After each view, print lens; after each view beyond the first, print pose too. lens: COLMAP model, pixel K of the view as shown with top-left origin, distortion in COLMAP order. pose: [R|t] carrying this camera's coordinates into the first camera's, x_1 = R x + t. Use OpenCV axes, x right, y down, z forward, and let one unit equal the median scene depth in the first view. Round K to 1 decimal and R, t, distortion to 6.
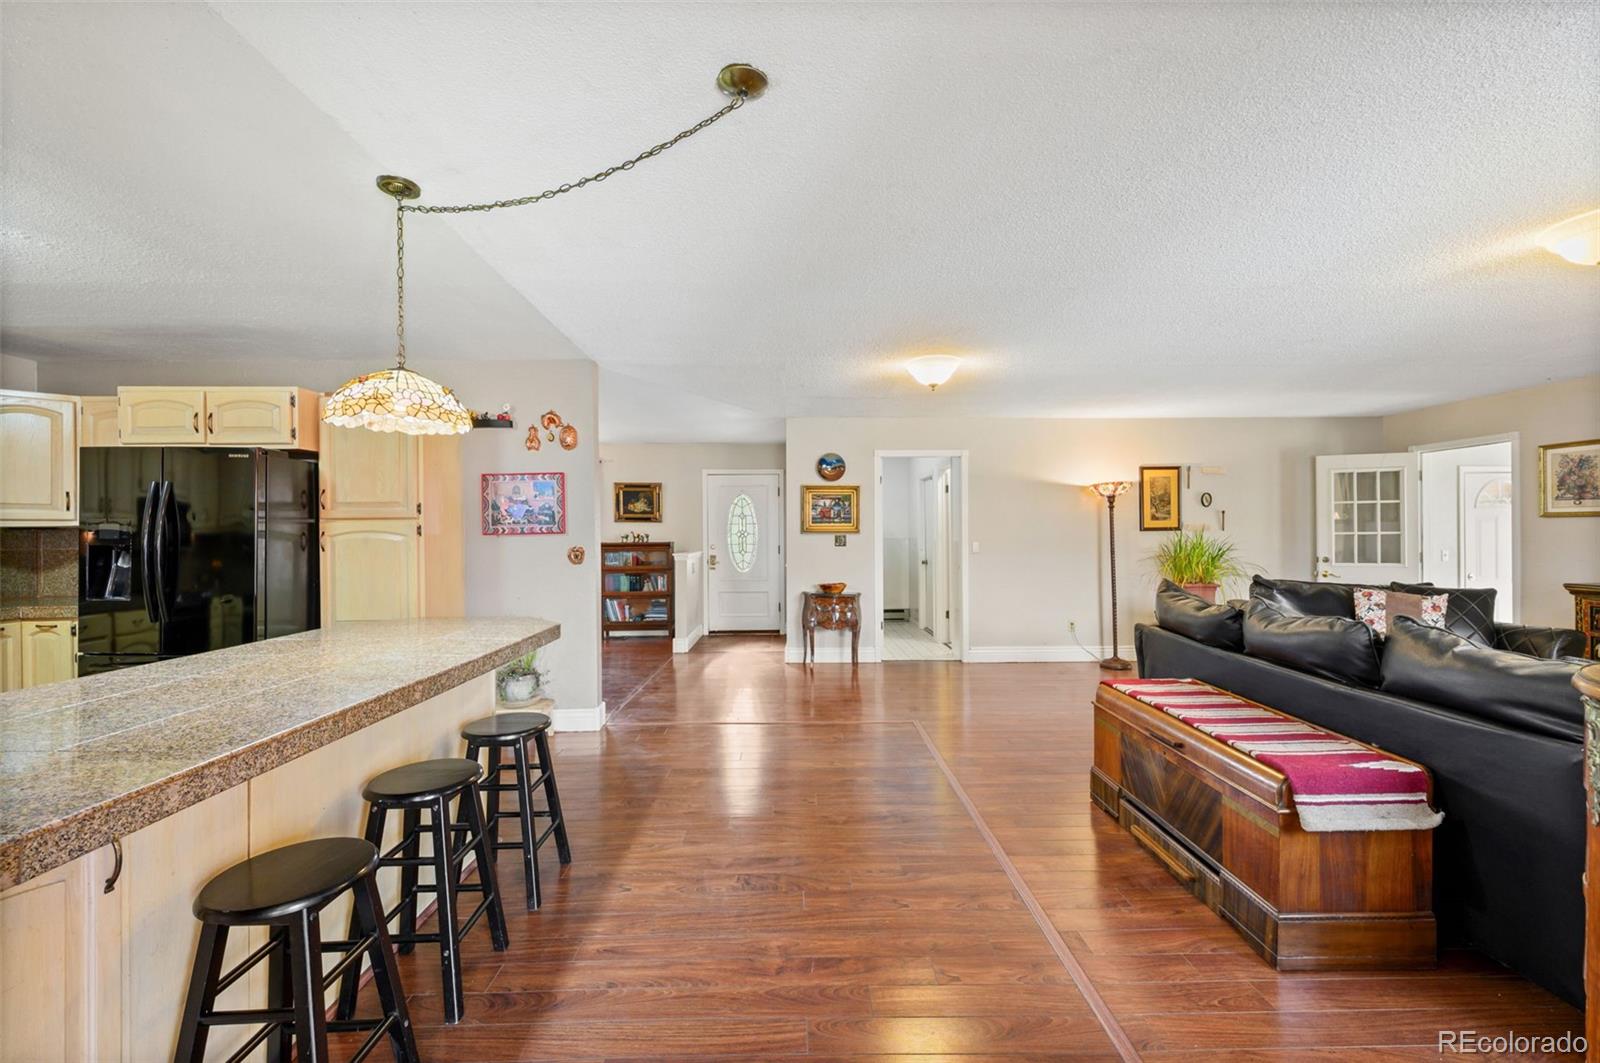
lens RADIAL K [[639.5, 0, 799.9], [0, 639.5, 539.5], [0, 0, 1]] dist [-0.004516, 0.000235]
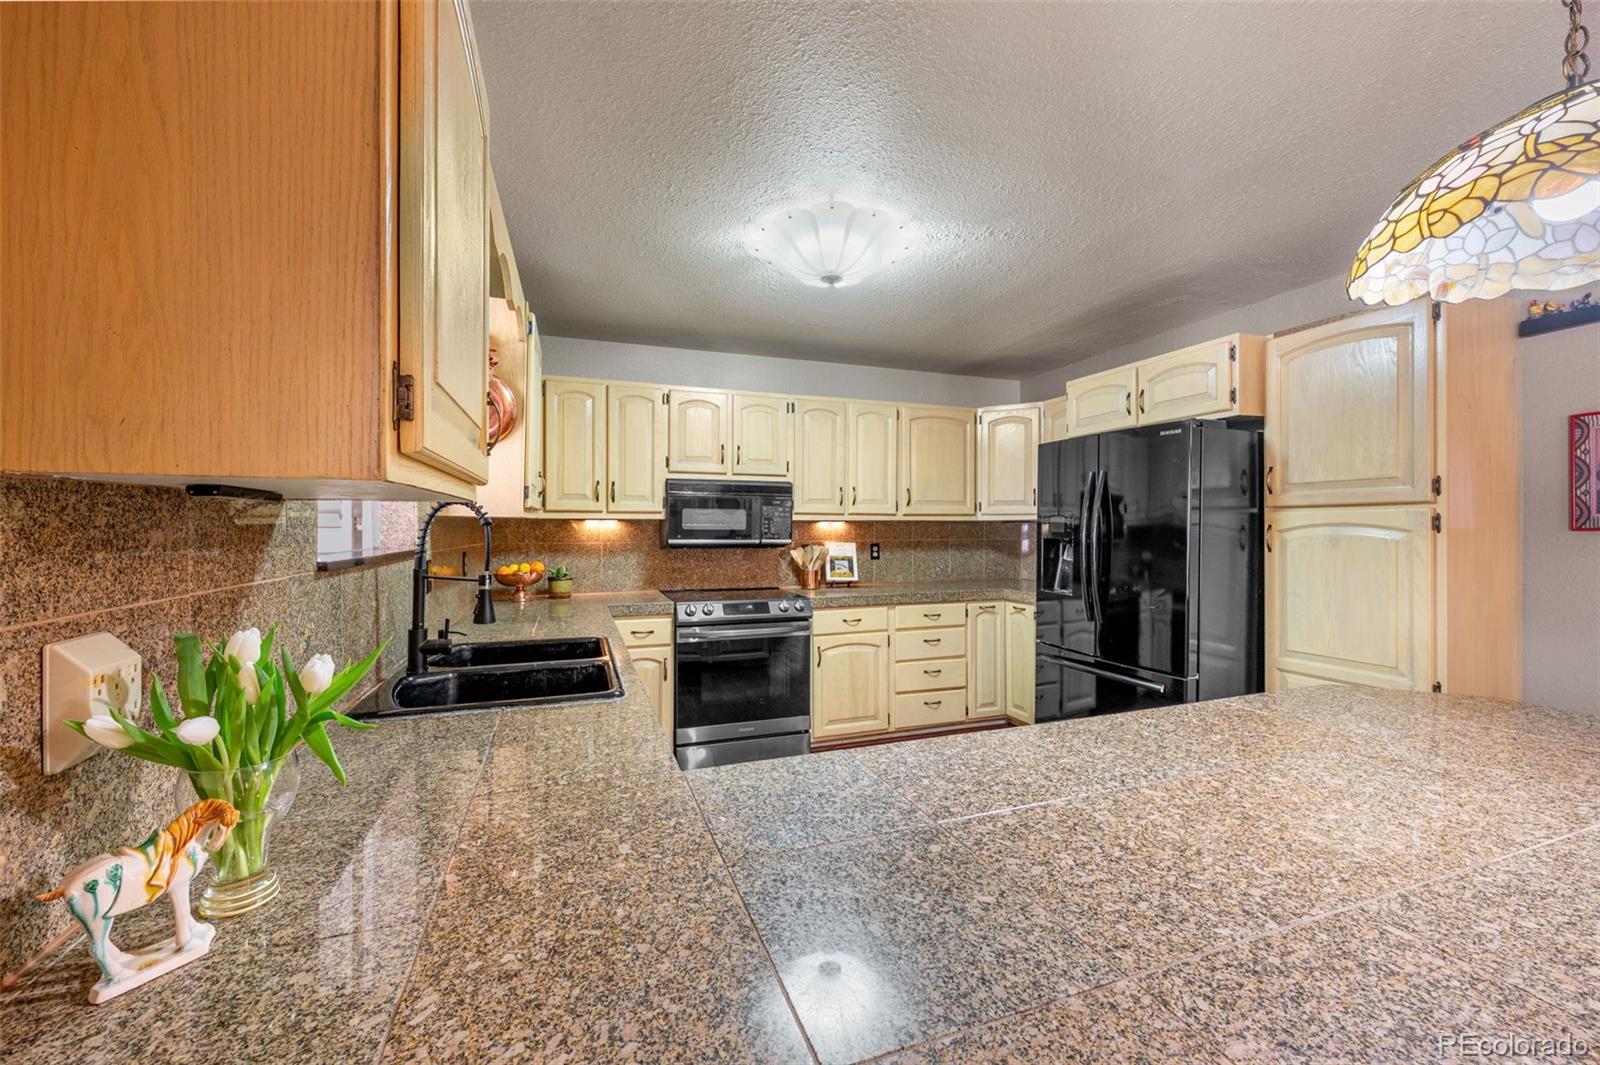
lens RADIAL K [[639.5, 0, 805.0], [0, 639.5, 528.5], [0, 0, 1]] dist [-0.004516, 0.000235]
pose [[0.334281, 0.007098, -0.942447, -0.221234], [-0.007491, 0.999960, 0.004874, -0.007082], [0.942444, 0.005431, 0.334321, 0.238043]]
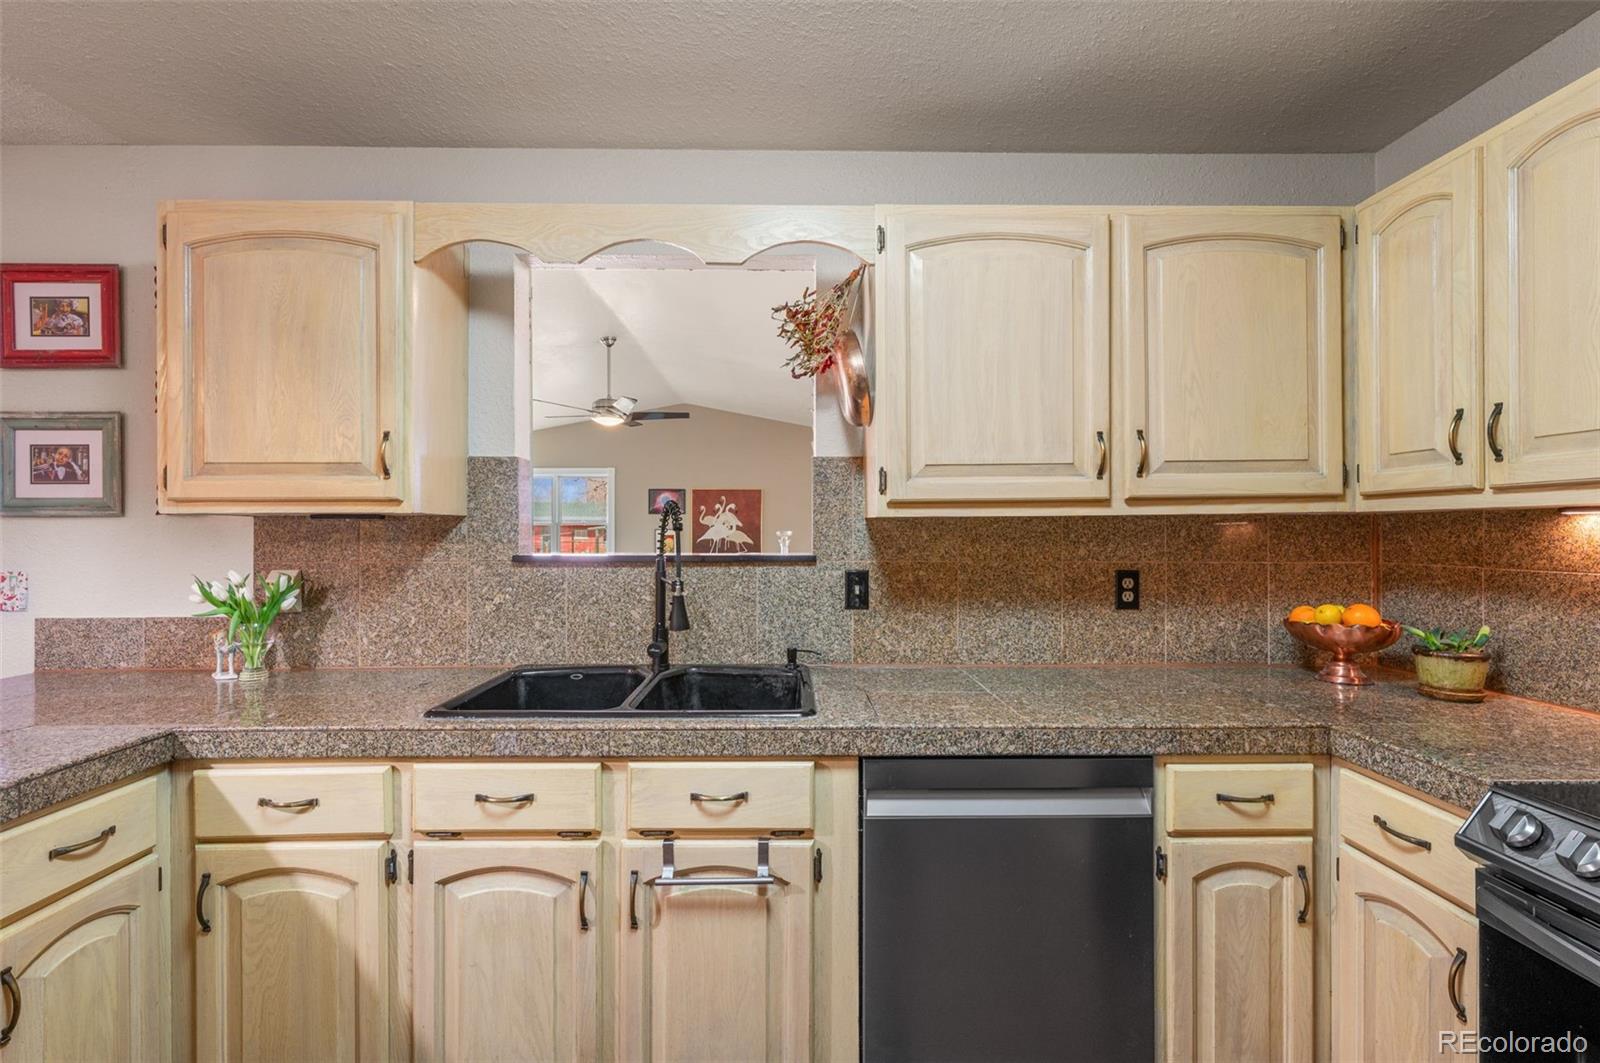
lens RADIAL K [[720.4, 0, 804.0], [0, 720.4, 530.2], [0, 0, 1]] dist [-0.003472, 0.000359]
pose [[-0.999978, 0.006082, -0.002528, -0.827812], [0.006072, 0.999973, 0.004214, -0.006631], [0.002553, 0.004199, -0.999988, 0.659496]]
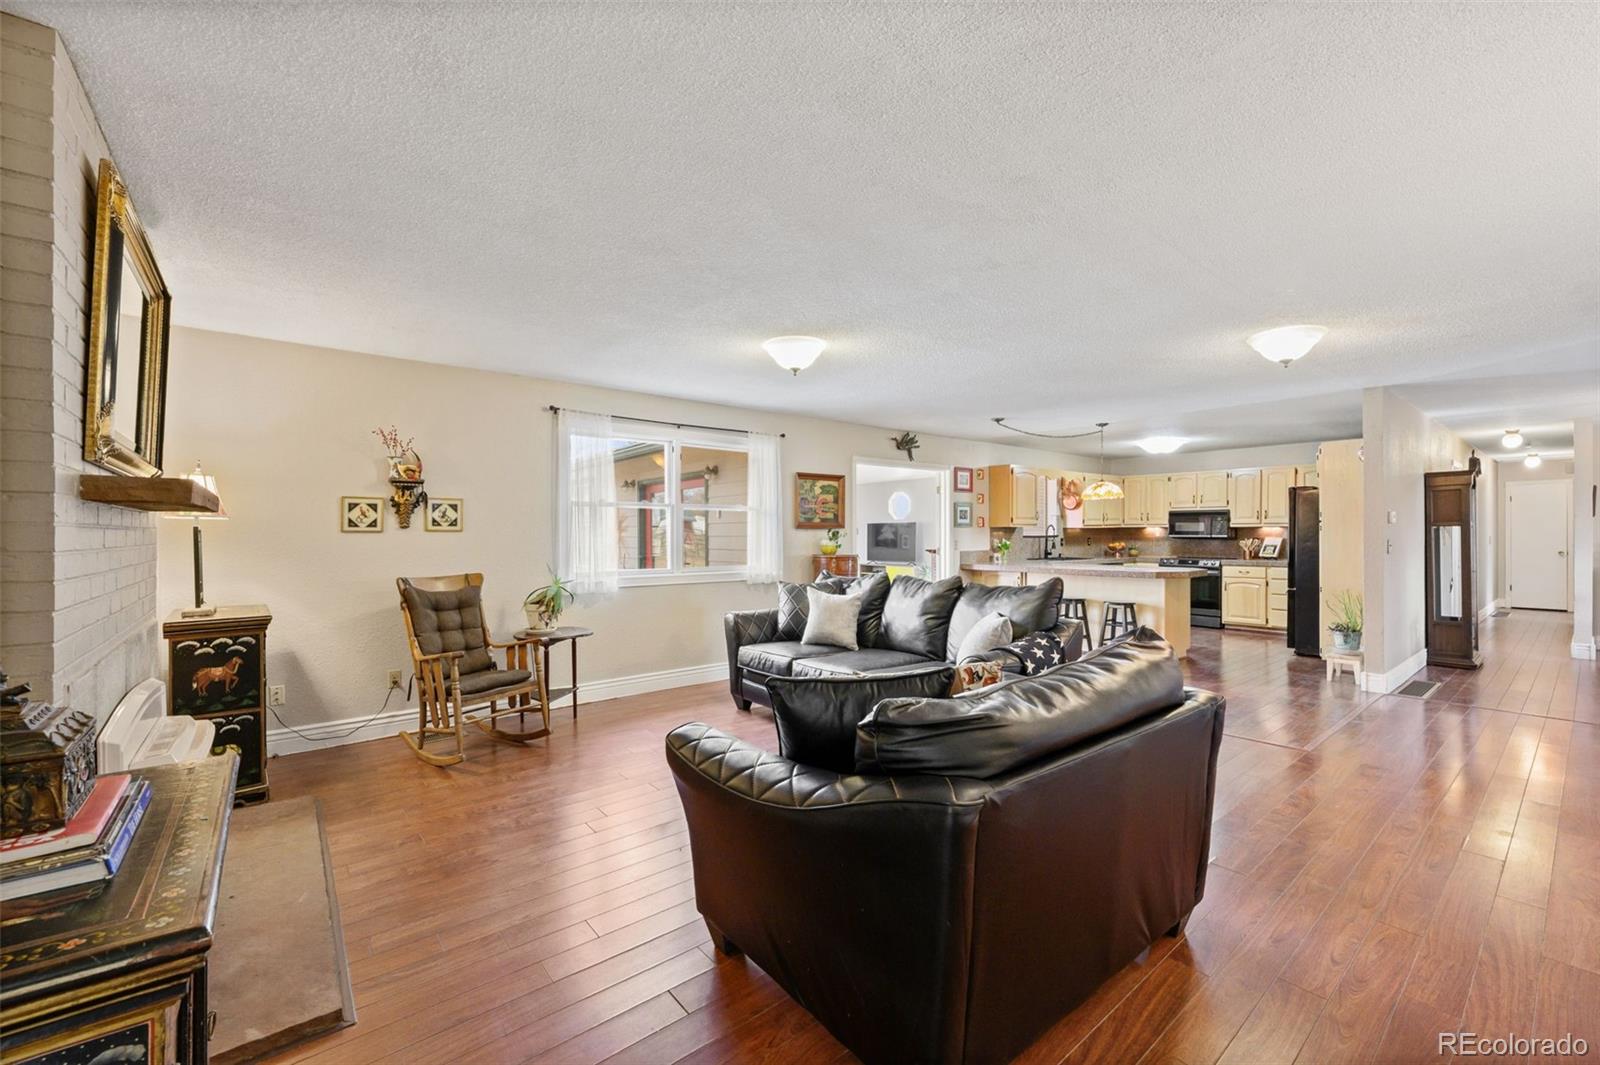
lens RADIAL K [[639.5, 0, 802.1], [0, 639.5, 537.1], [0, 0, 1]] dist [-0.004516, 0.000235]
pose [[-0.788681, 0.012854, -0.614668, 1.395978], [0.002510, 0.999840, 0.017689, -0.023015], [0.614798, 0.012408, -0.788587, 1.416678]]
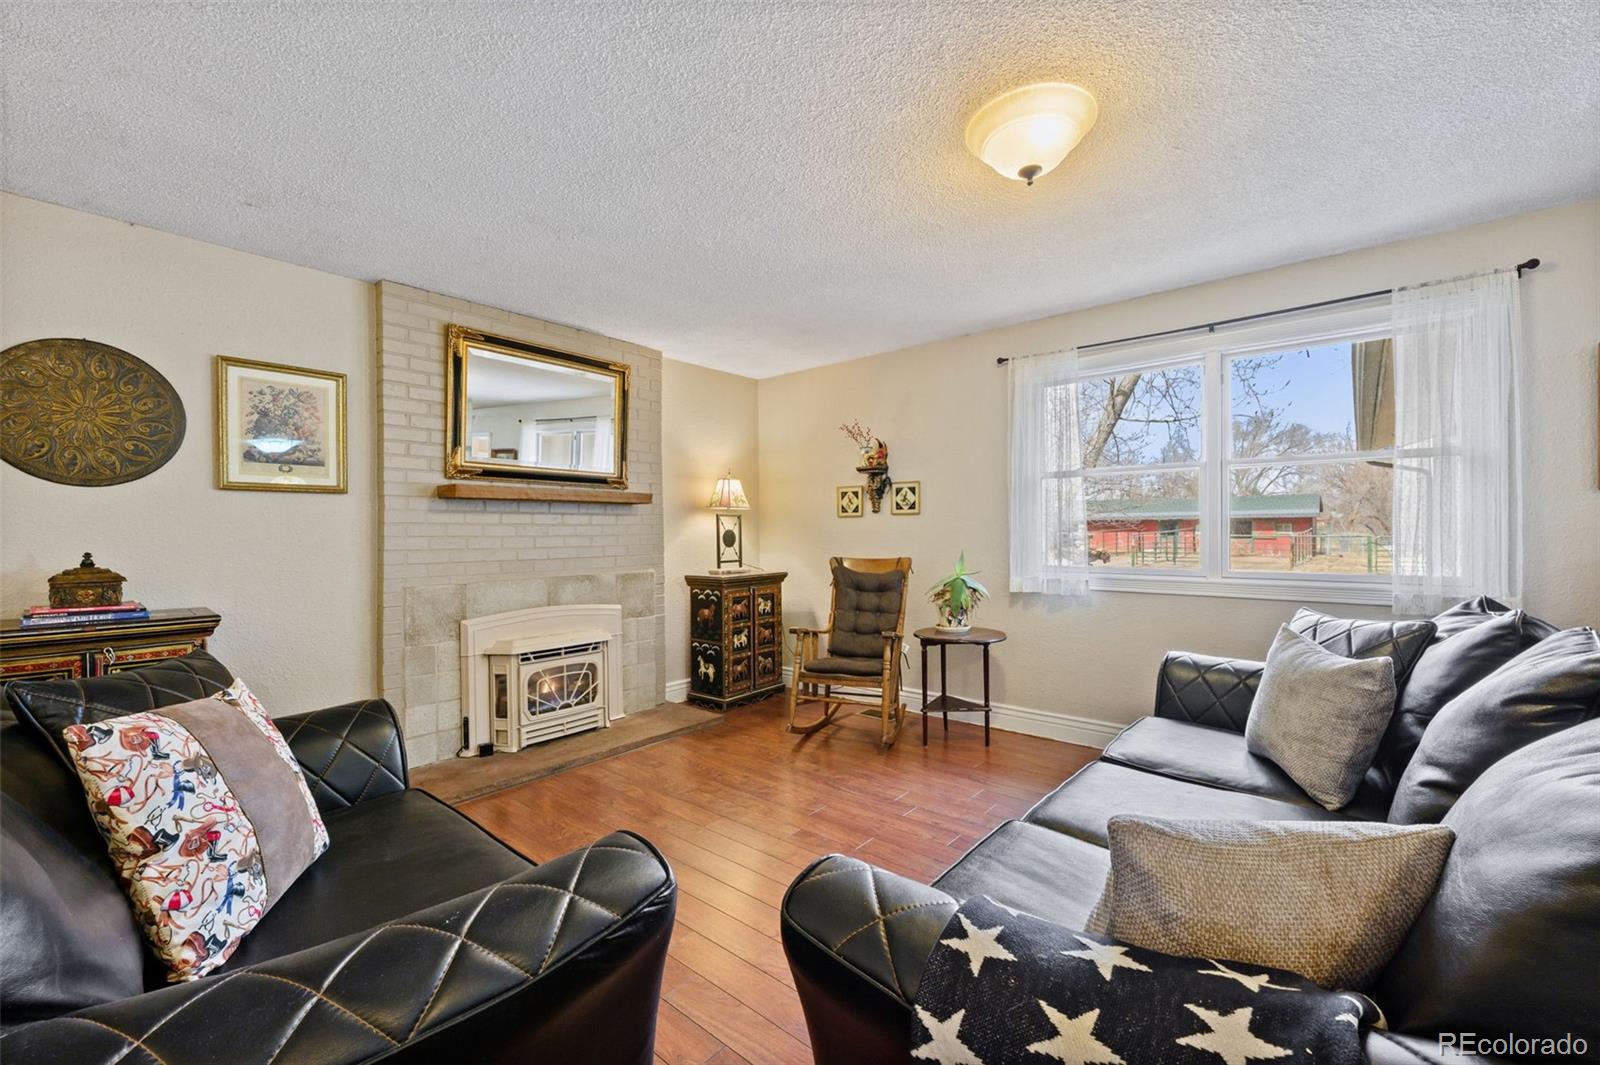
lens RADIAL K [[639.5, 0, 794.6], [0, 639.5, 535.2], [0, 0, 1]] dist [-0.004516, 0.000235]
pose [[-0.760425, 0.012738, 0.649301, 0.608622], [0.018514, 0.999826, 0.002068, 0.016129], [-0.649162, 0.013593, -0.760528, 1.125827]]
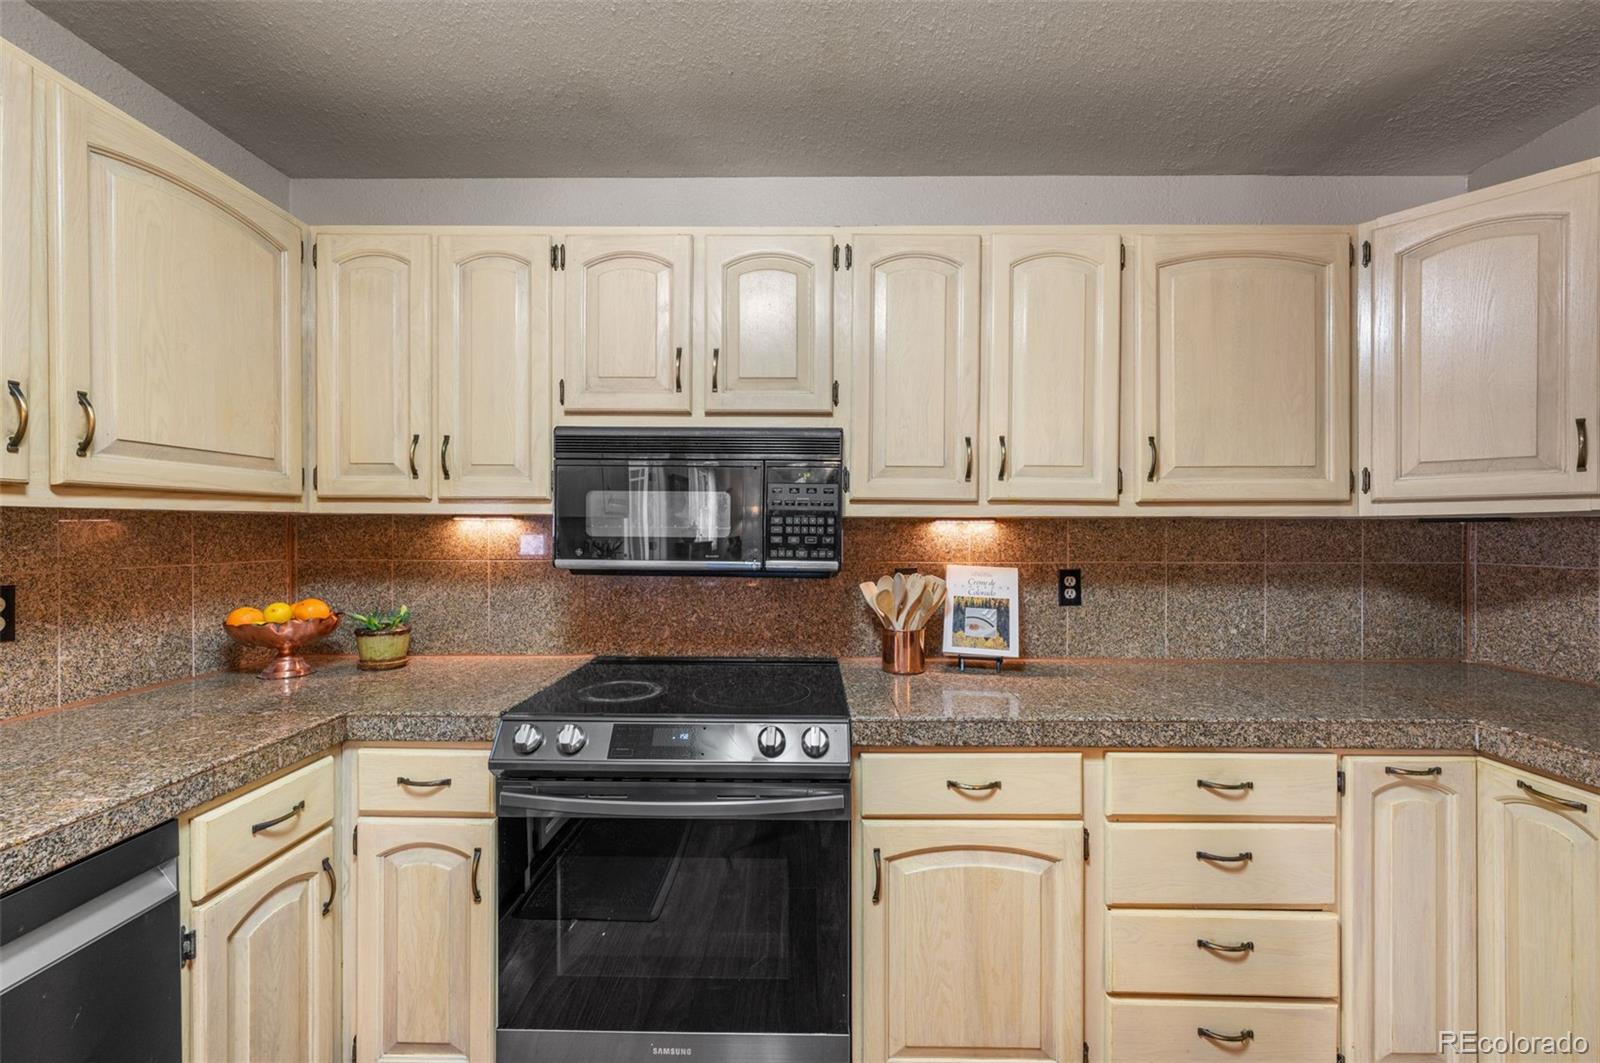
lens RADIAL K [[639.5, 0, 800.2], [0, 639.5, 531.1], [0, 0, 1]] dist [-0.004516, 0.000235]
pose [[-0.025454, 0.004007, -0.999668, -0.753362], [-0.008796, 0.999952, 0.004233, -0.006539], [0.999637, 0.008901, -0.025418, 0.542628]]
